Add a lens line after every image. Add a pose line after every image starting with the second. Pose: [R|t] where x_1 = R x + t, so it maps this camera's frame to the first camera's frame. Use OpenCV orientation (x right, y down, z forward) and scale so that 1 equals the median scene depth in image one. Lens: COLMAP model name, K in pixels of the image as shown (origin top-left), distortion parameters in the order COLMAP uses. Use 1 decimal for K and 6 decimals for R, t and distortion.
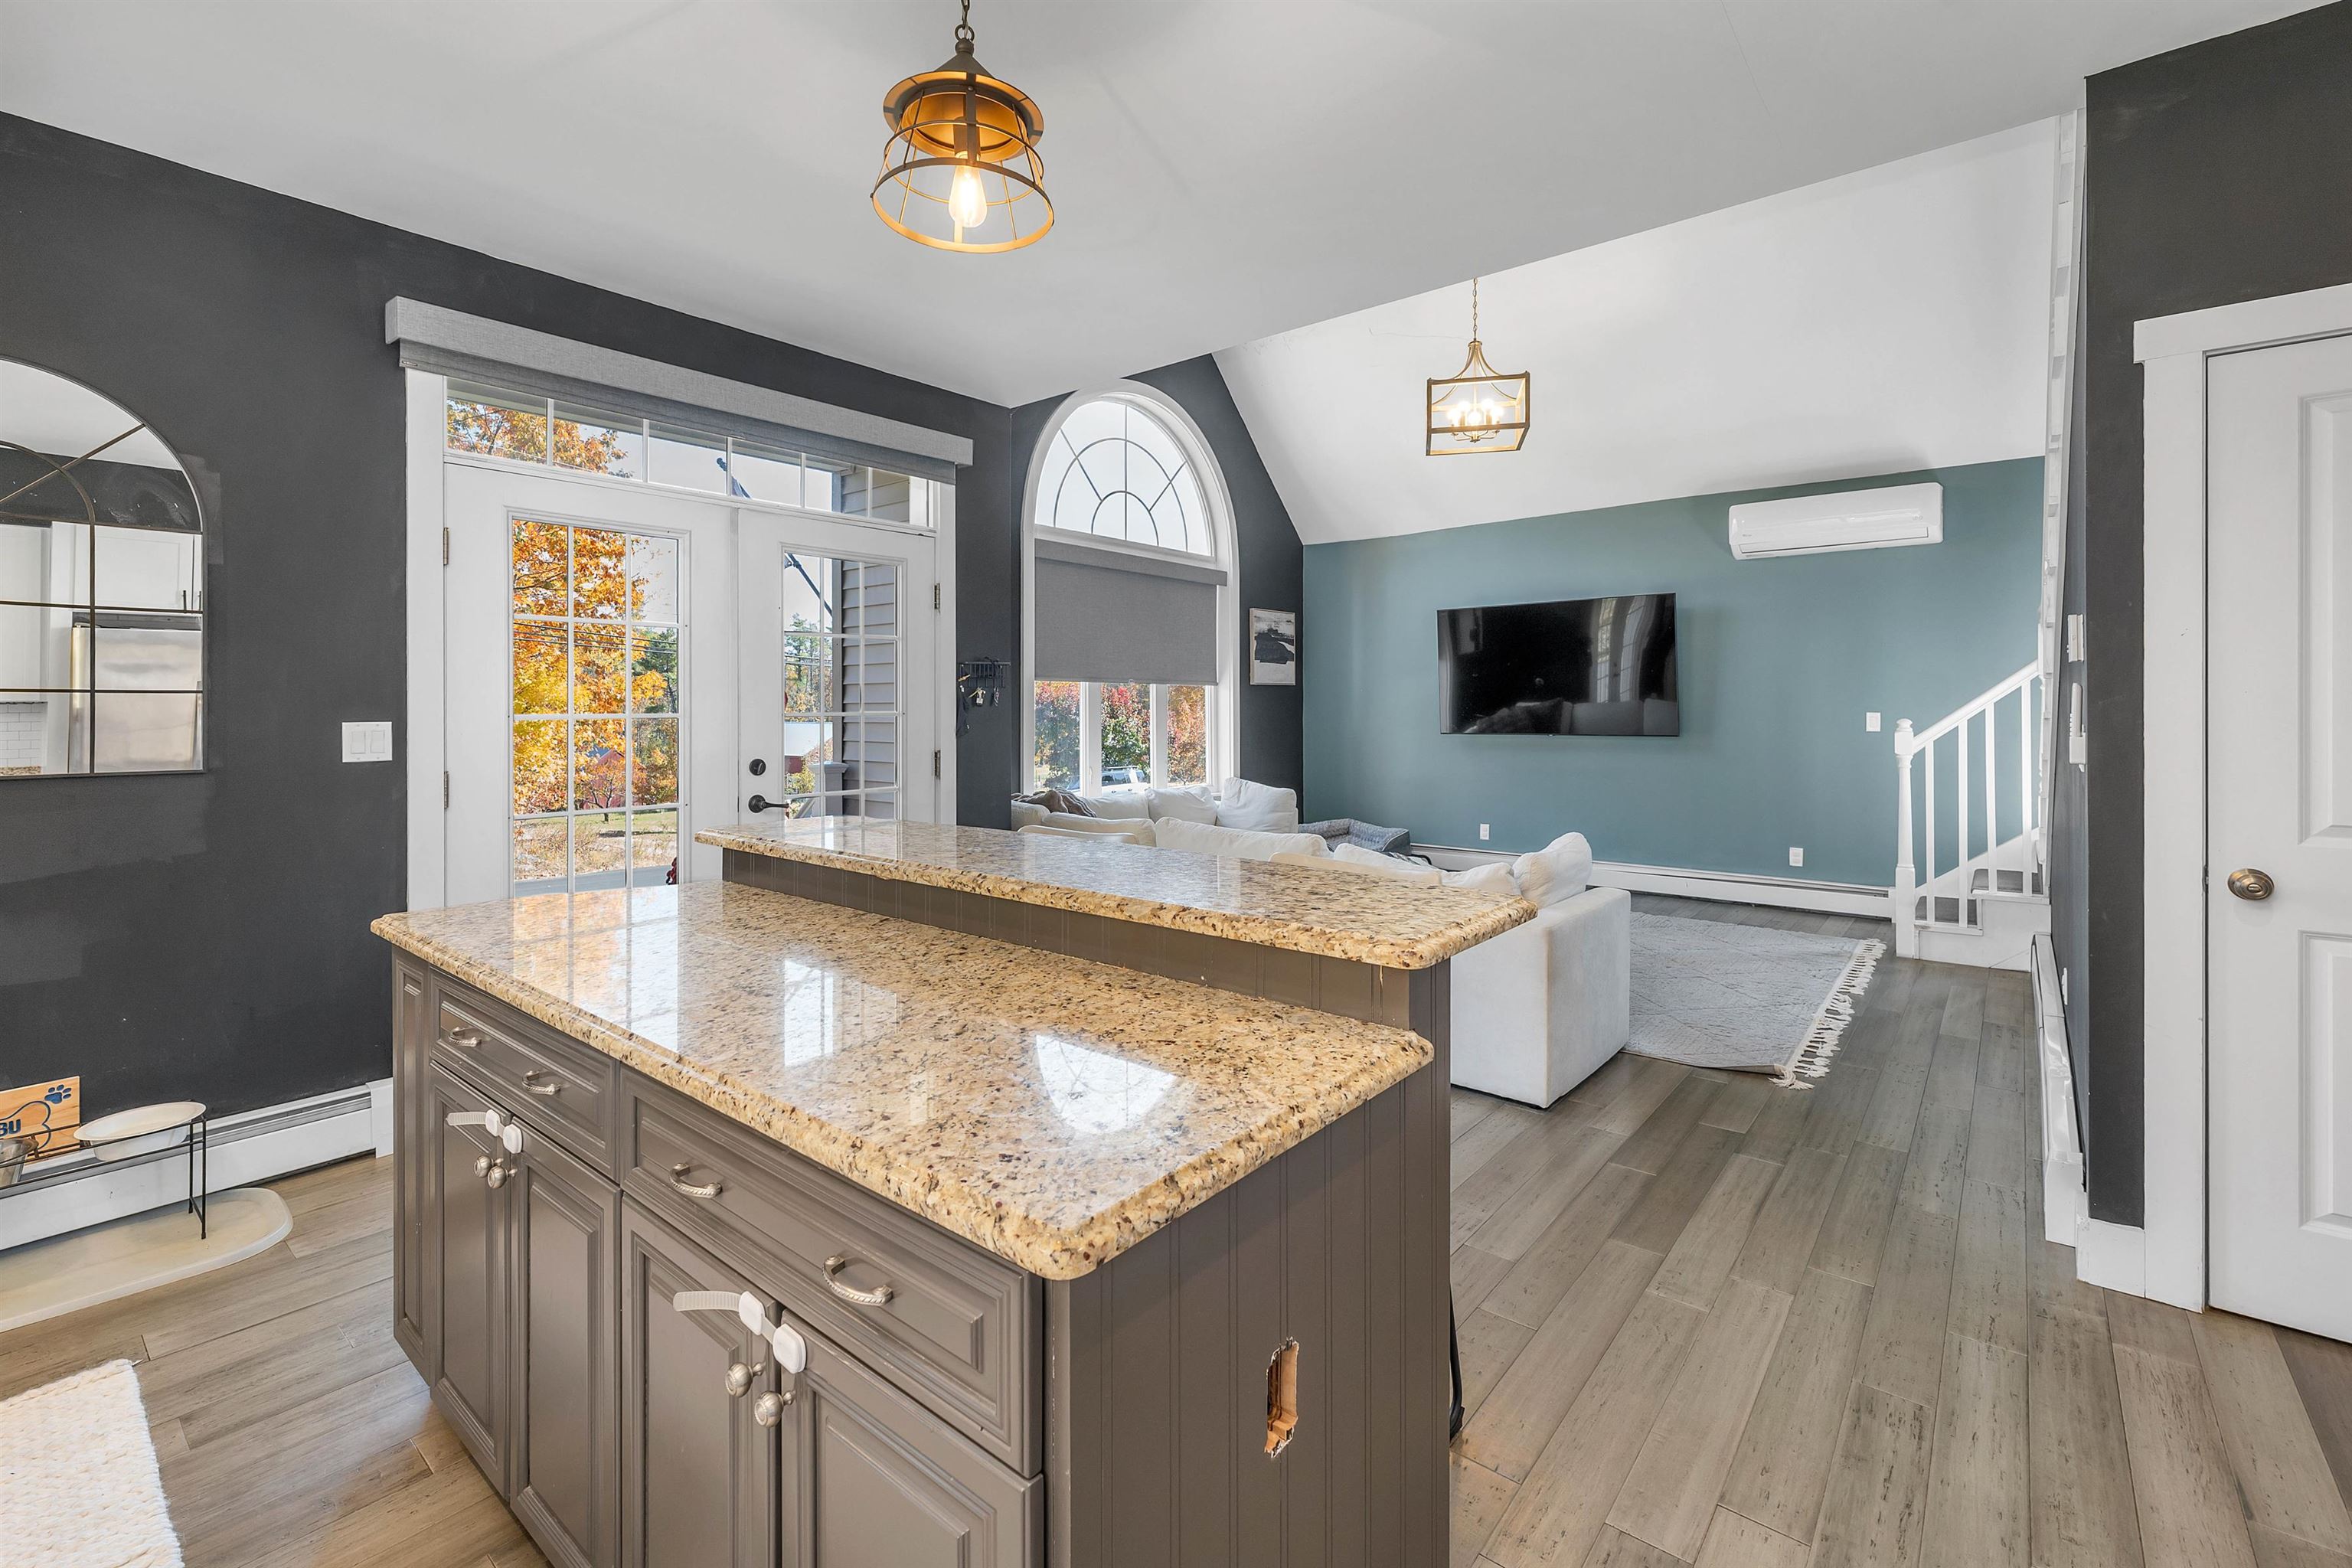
lens RADIAL K [[1024.1, 0, 1159.6], [0, 1024.1, 714.8], [0, 0, 1]] dist [-0.001162, -0.000609]
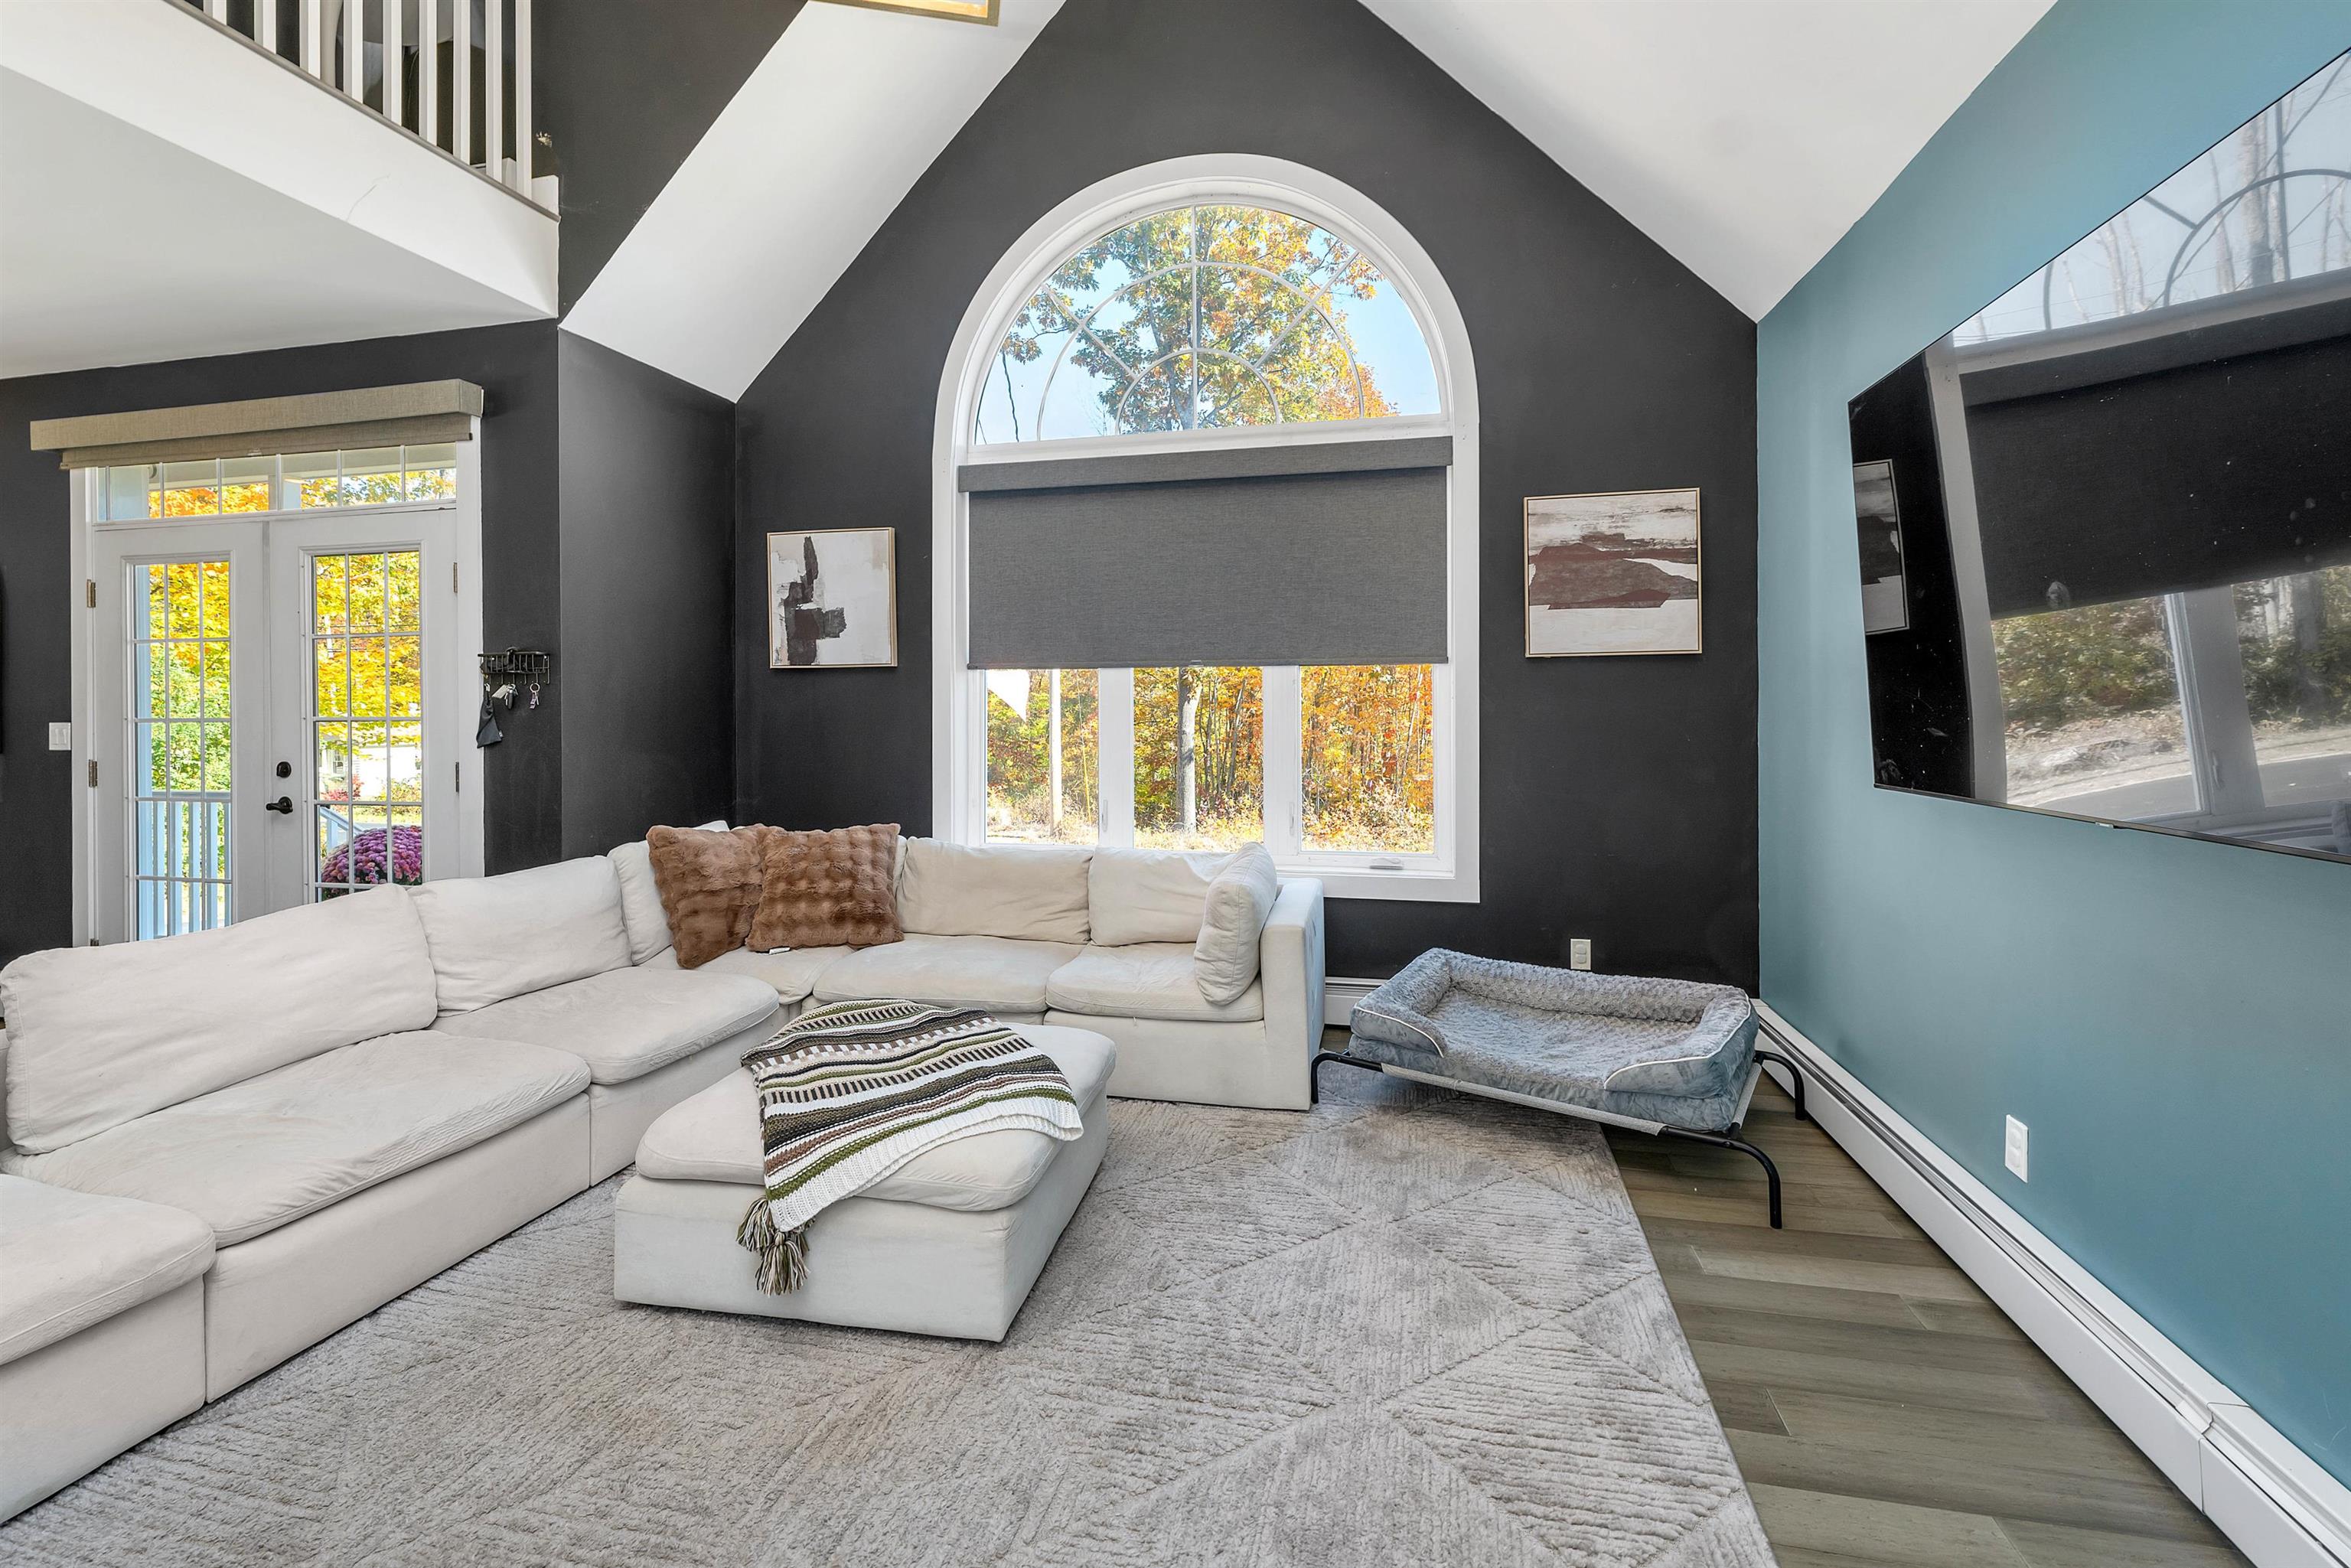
lens RADIAL K [[1023.6, 0, 1159.1], [0, 1023.6, 714.8], [0, 0, 1]] dist [-0.001162, -0.000609]
pose [[0.453675, 0.006663, -0.891142, 0.565524], [-0.001185, 0.999976, 0.006873, -0.007541], [0.891167, -0.002062, 0.453671, 0.811563]]
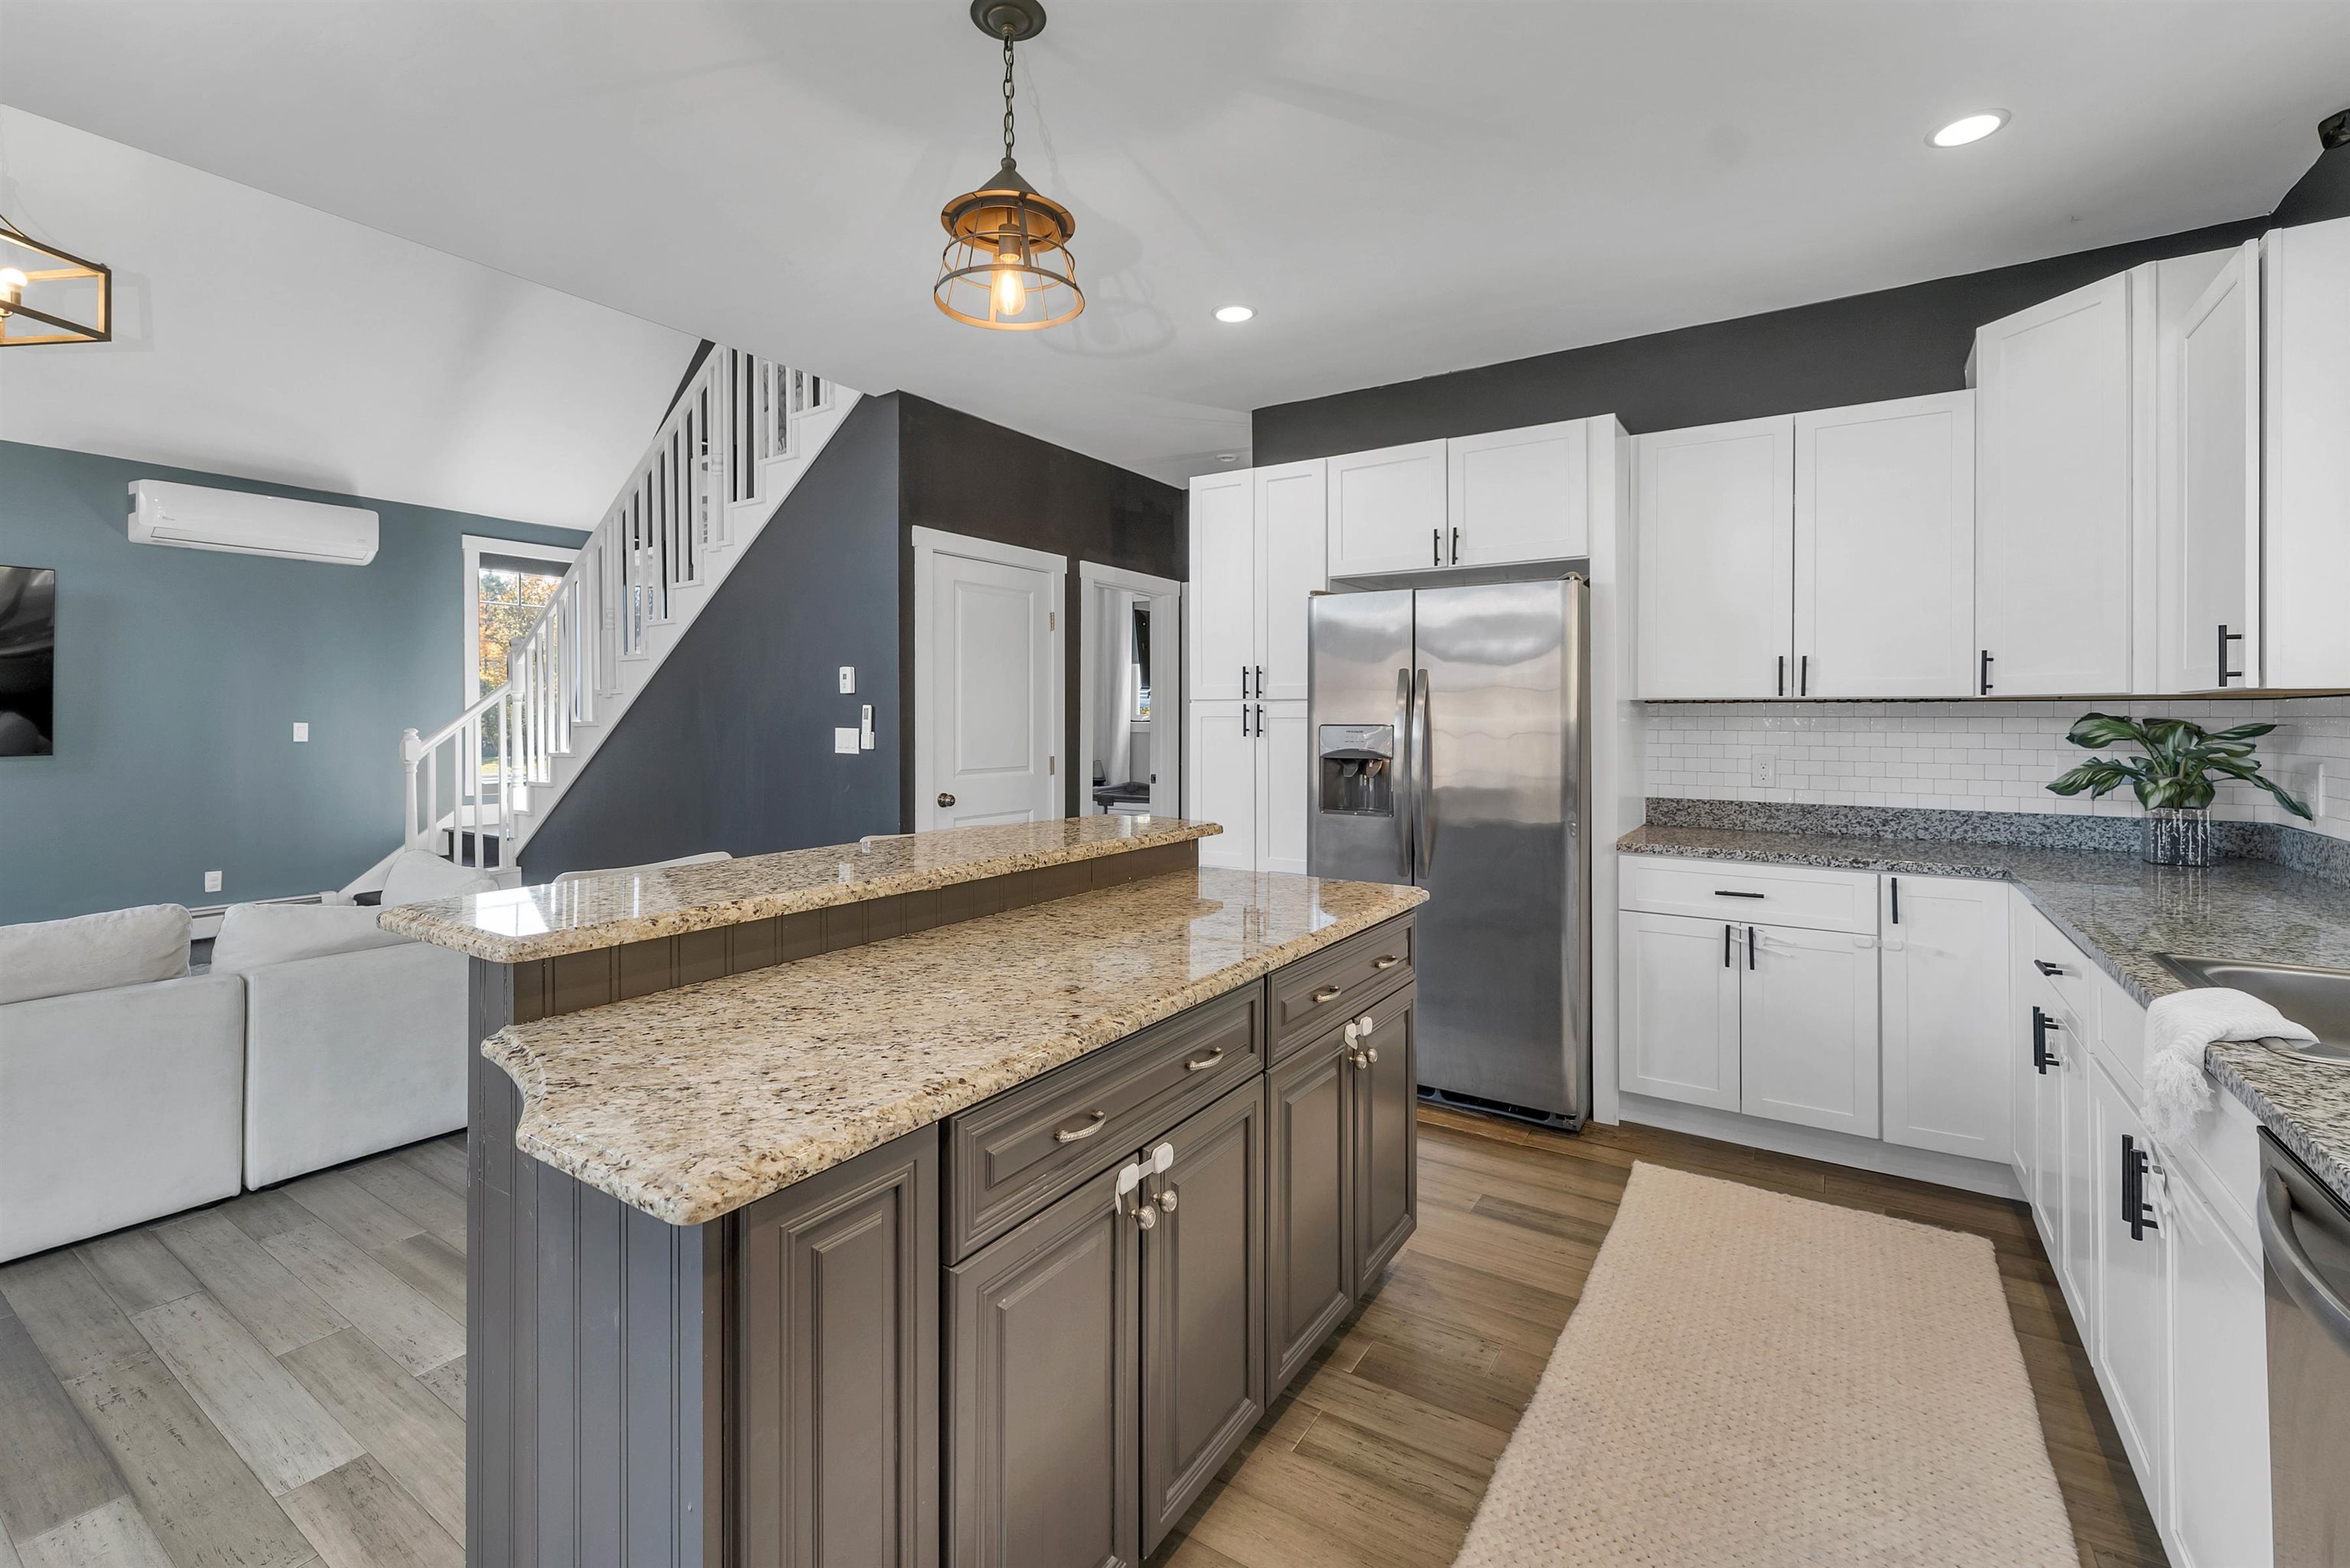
lens RADIAL K [[1020.9, 0, 1163.8], [0, 1020.9, 734.0], [0, 0, 1]] dist [0.003149, 0.000424]
pose [[-0.118235, -0.014871, 0.992874, -0.388346], [0.005324, 0.999864, 0.015609, -0.002278], [-0.992971, 0.007131, -0.118140, 0.268795]]
